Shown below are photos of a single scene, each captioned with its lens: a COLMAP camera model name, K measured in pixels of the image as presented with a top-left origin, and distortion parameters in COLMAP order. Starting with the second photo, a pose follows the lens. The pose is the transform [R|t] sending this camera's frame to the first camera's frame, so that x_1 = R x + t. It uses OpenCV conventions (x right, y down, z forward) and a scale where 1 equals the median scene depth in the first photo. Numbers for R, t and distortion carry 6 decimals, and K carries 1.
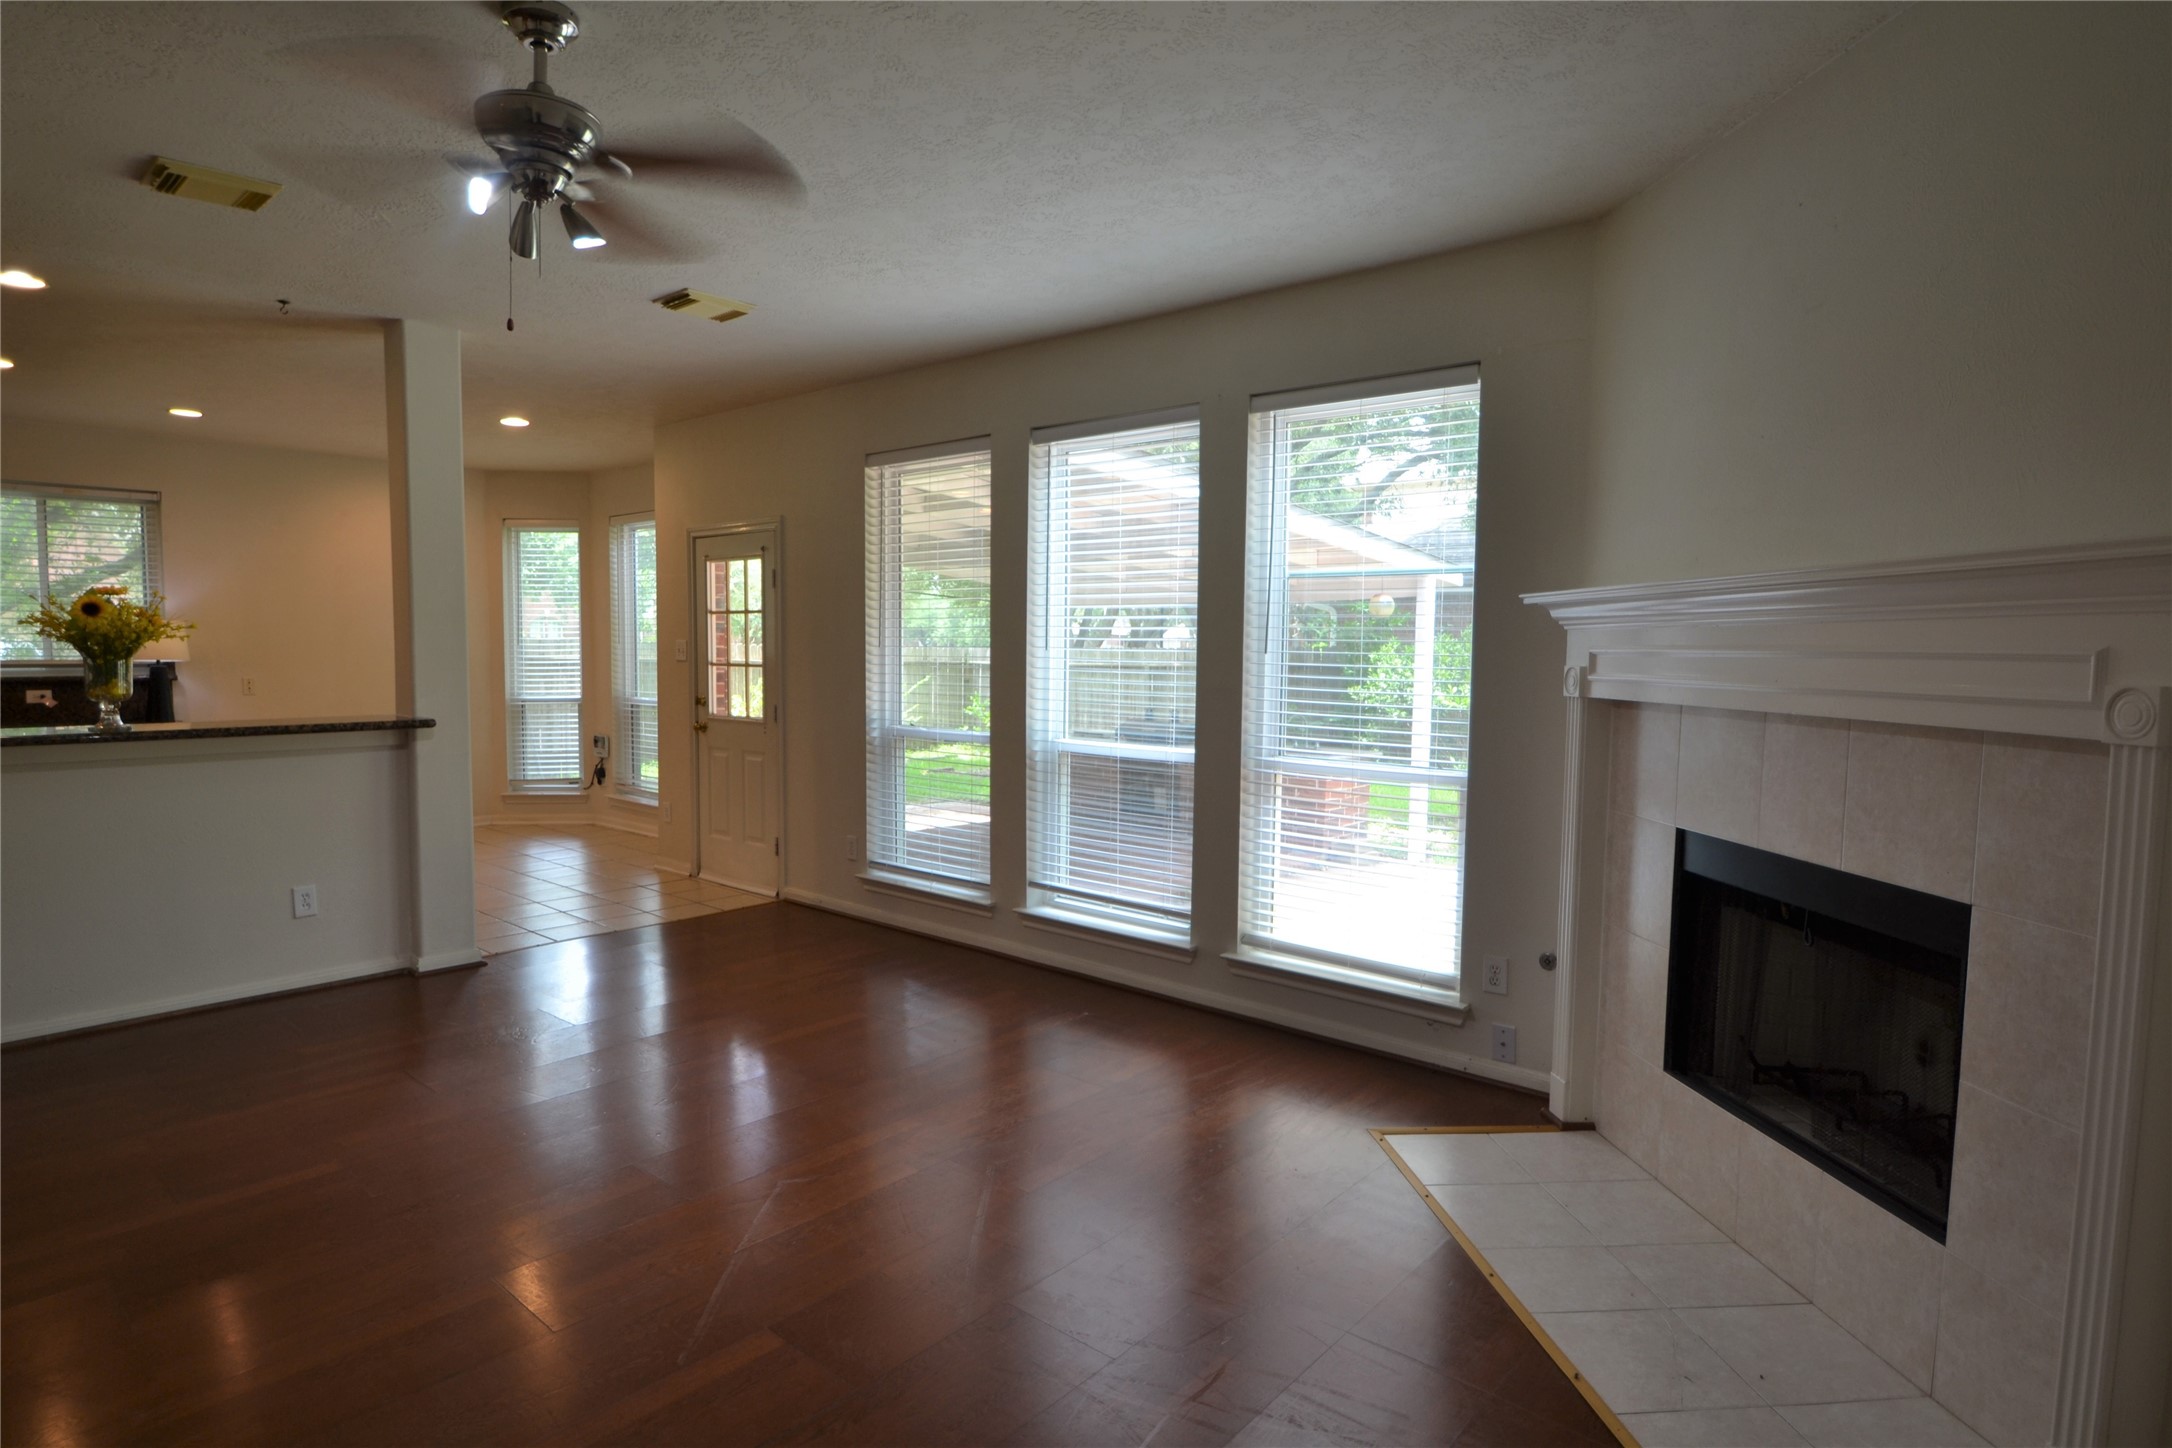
lens RADIAL K [[1161.8, 0, 1059.7], [0, 1161.8, 725.6], [0, 0, 1]] dist [0.000503, -0.019479]
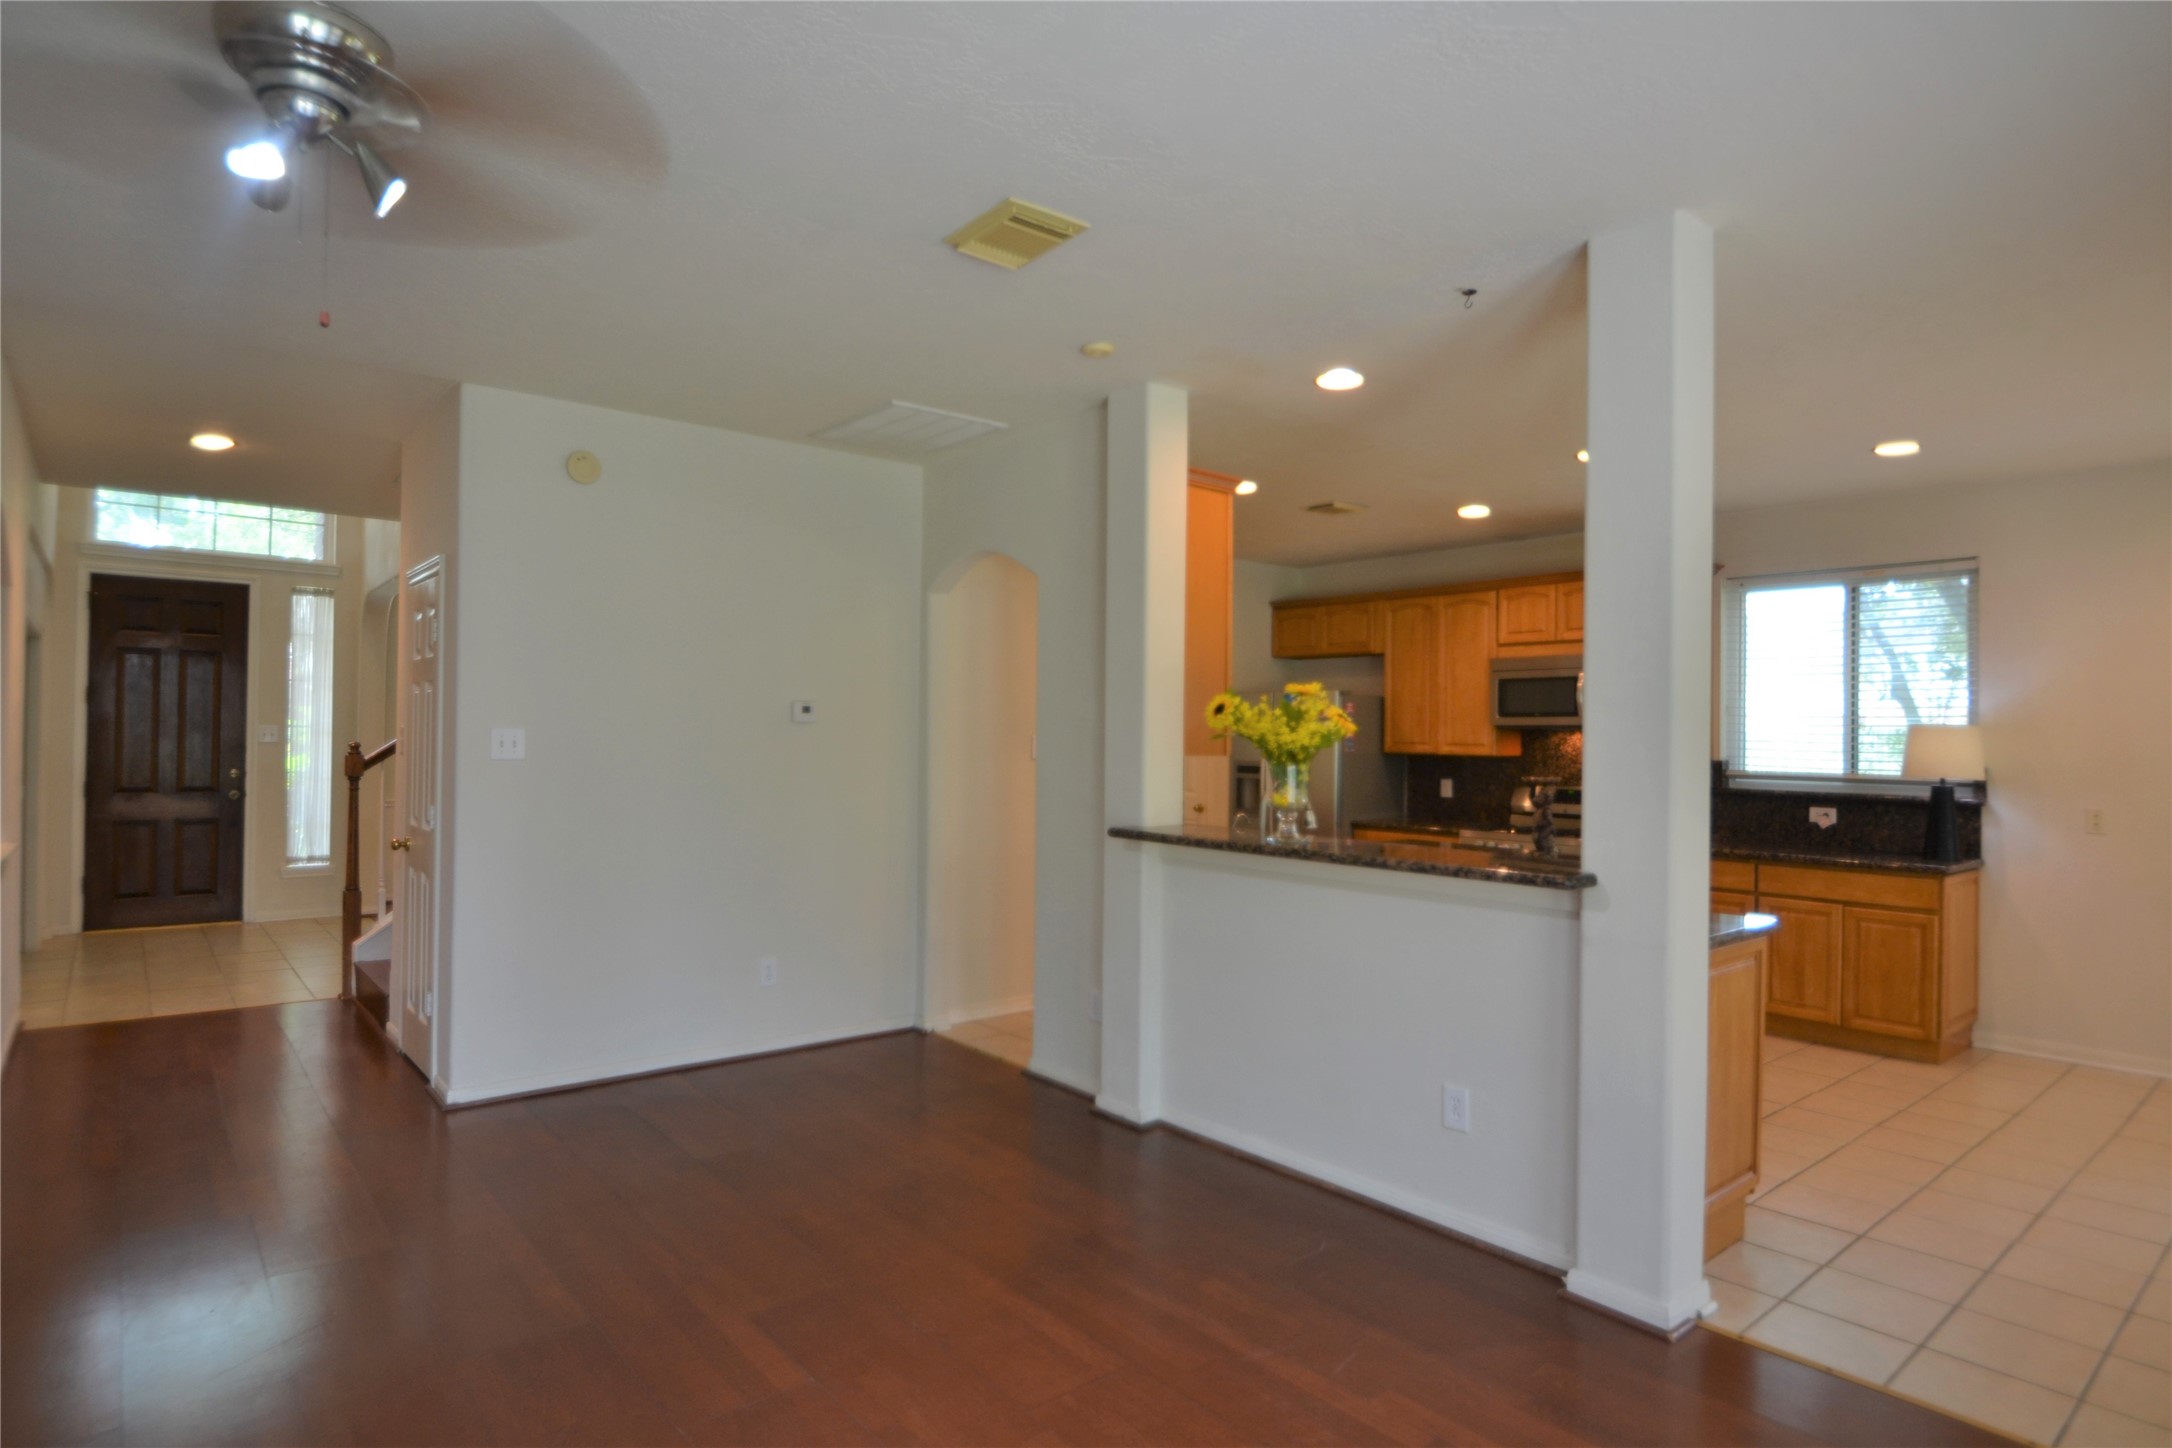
lens RADIAL K [[1161.8, 0, 1059.7], [0, 1161.8, 725.6], [0, 0, 1]] dist [0.000503, -0.019479]
pose [[-0.169993, -0.019537, -0.985252, 0.094445], [-0.082336, 0.996589, -0.005555, -0.055106], [0.982000, 0.080177, -0.171022, 0.793155]]
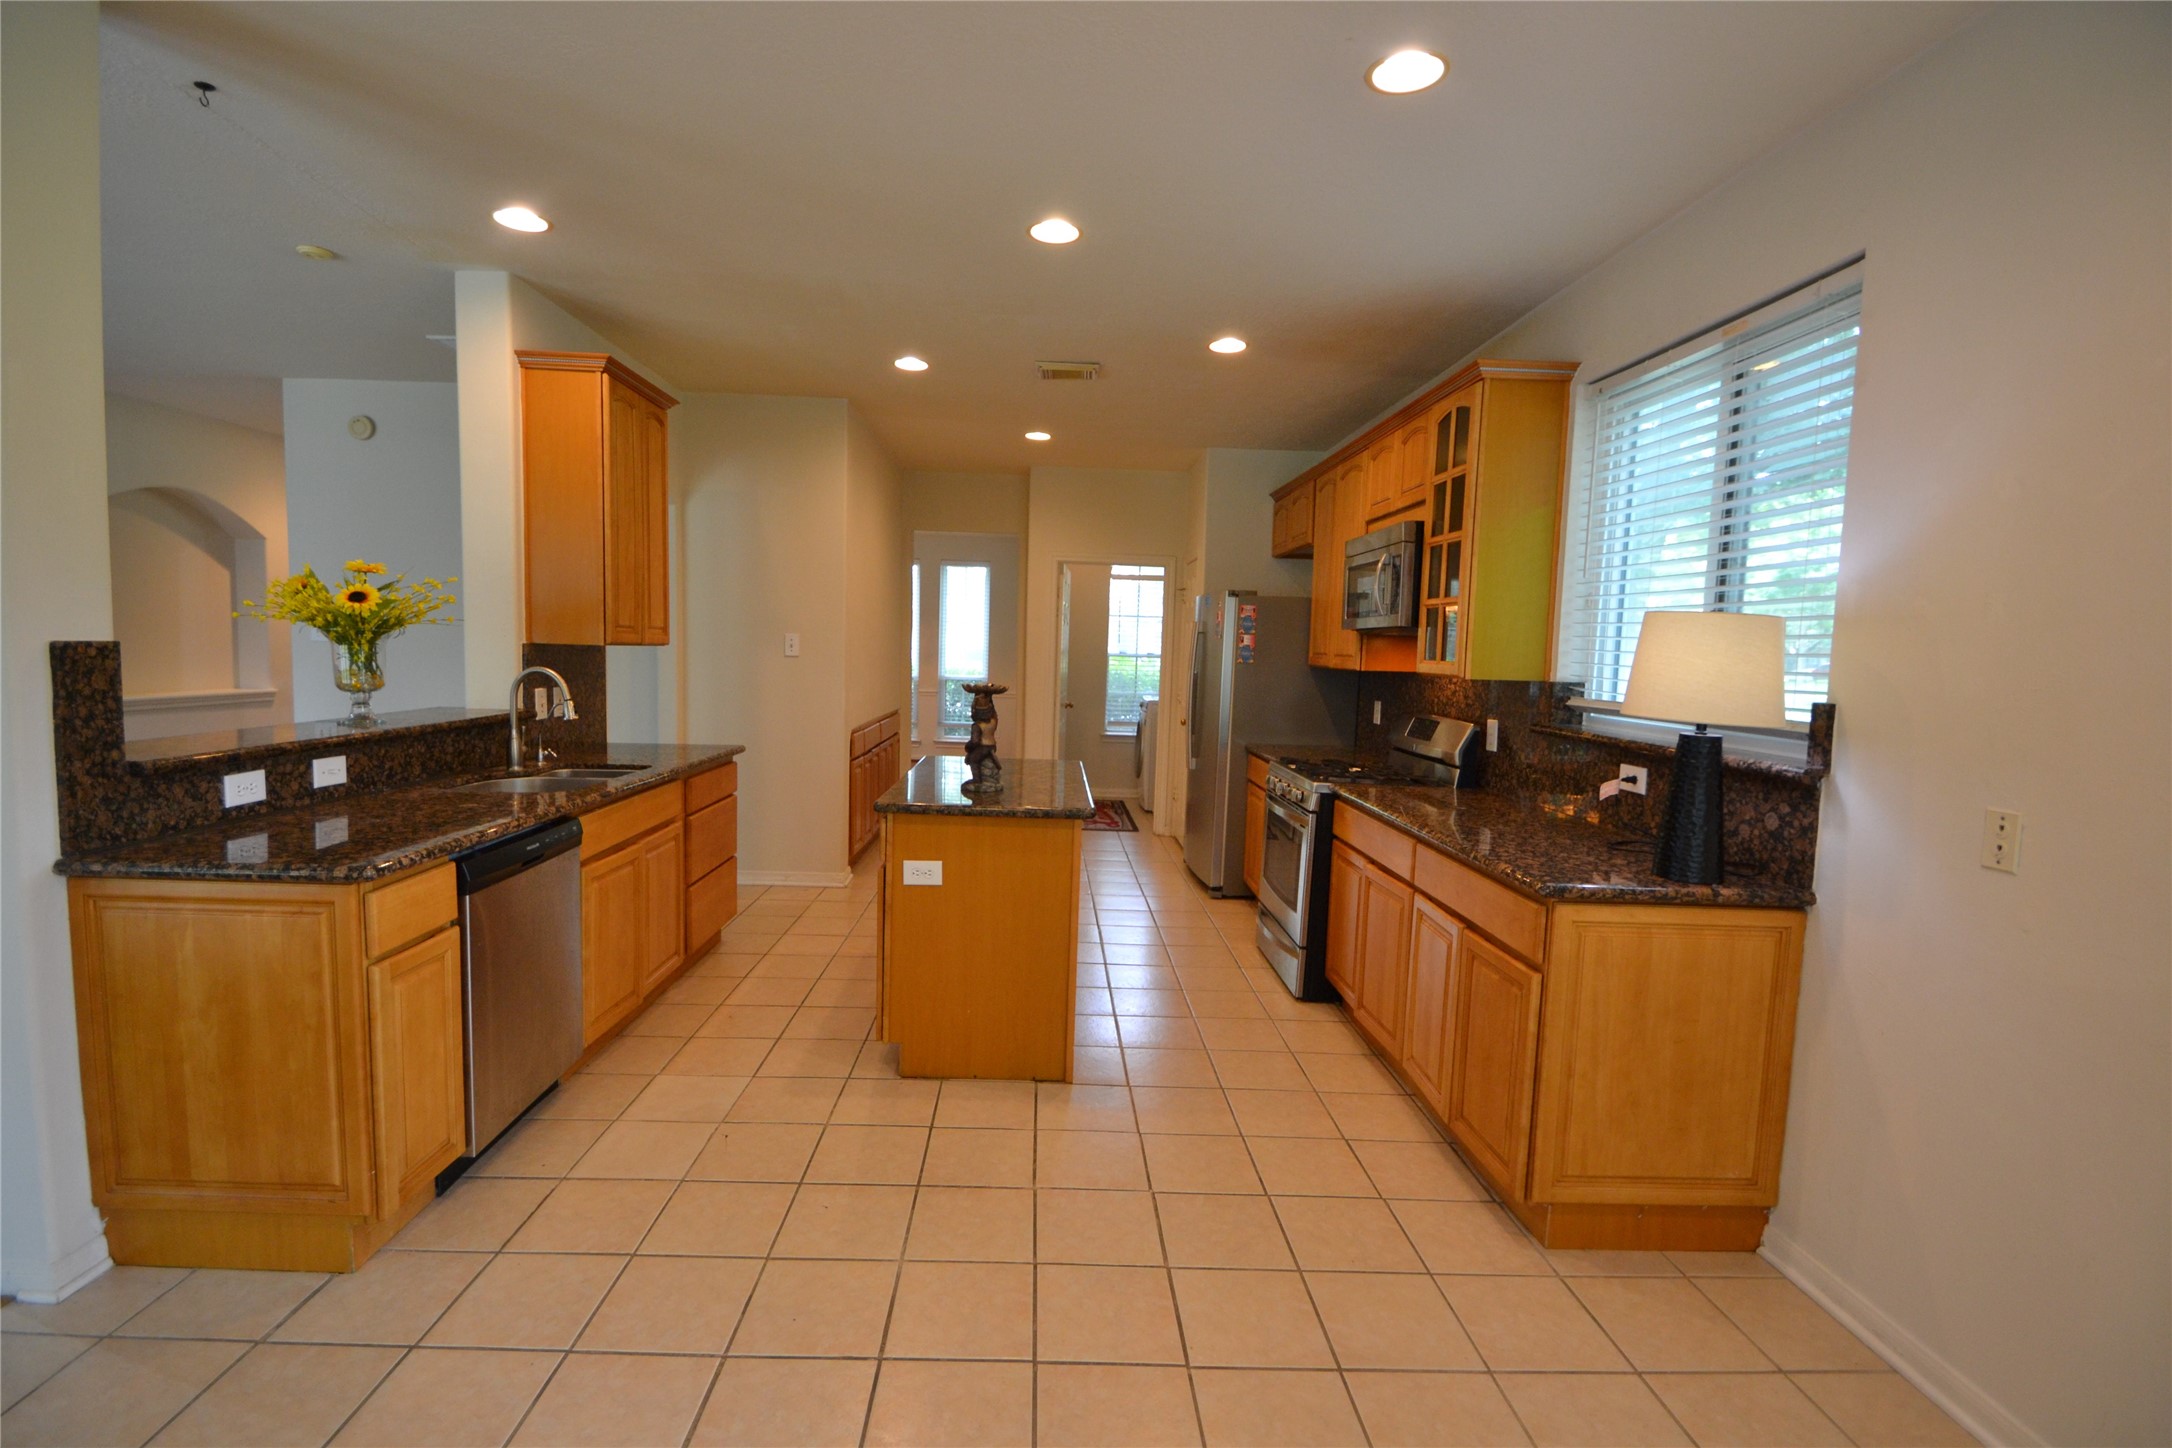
lens RADIAL K [[975.0, 0, 1086.0], [0, 975.0, 724.0], [0, 0, 1]] dist [-0.000876, -0.000074]
pose [[-0.736311, 0.027075, -0.676101, -0.581600], [-0.080536, 0.988589, 0.127298, -0.113997], [0.671833, 0.148181, -0.725729, 1.563699]]
